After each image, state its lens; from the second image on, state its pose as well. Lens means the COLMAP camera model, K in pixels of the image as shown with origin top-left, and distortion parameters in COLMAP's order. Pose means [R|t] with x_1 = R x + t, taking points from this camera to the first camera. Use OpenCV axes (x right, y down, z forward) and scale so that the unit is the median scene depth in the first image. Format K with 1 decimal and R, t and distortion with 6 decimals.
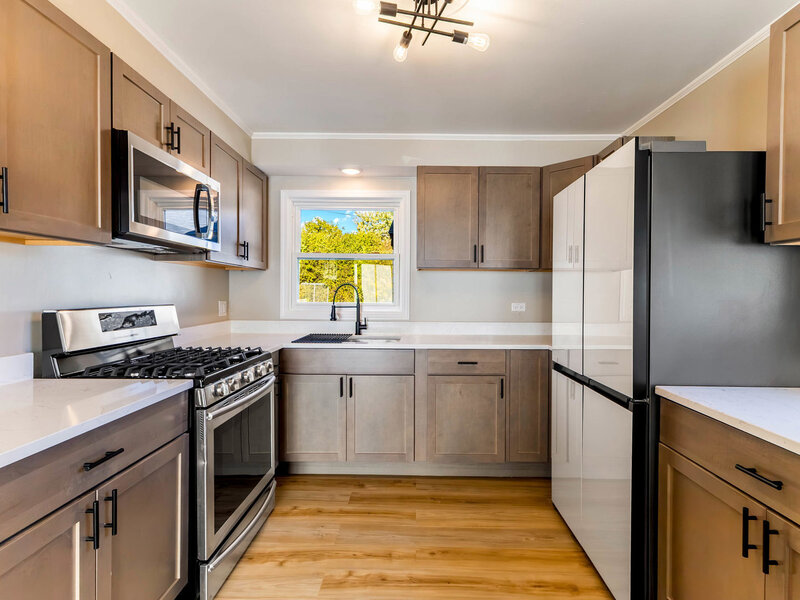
lens RADIAL K [[405.2, 0, 414.6], [0, 405.2, 298.2], [0, 0, 1]] dist [0.007399, -0.000684]
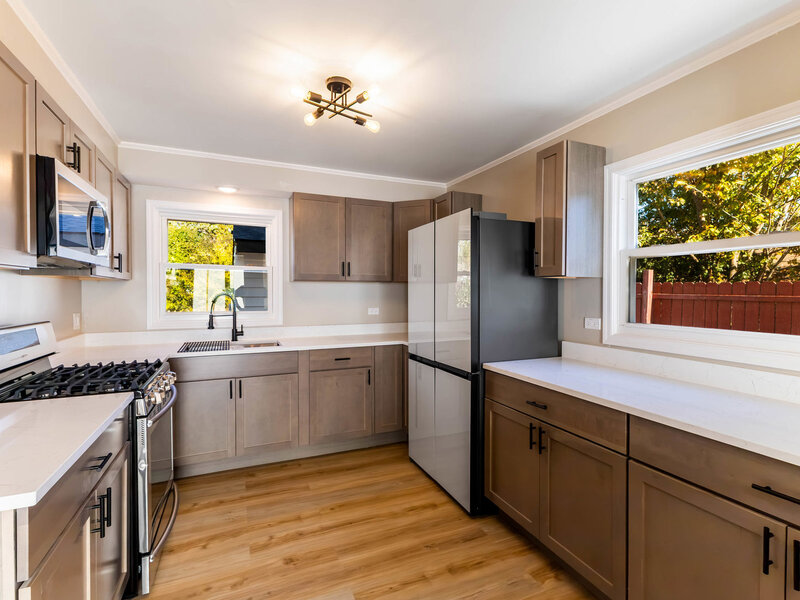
lens RADIAL K [[391.5, 0, 406.3], [0, 391.5, 297.9], [0, 0, 1]] dist [0.003974, 0.000251]
pose [[0.910964, -0.011549, 0.412324, -0.214632], [0.009667, 0.999931, 0.006649, -0.038285], [-0.412372, -0.002071, 0.911013, -0.193804]]
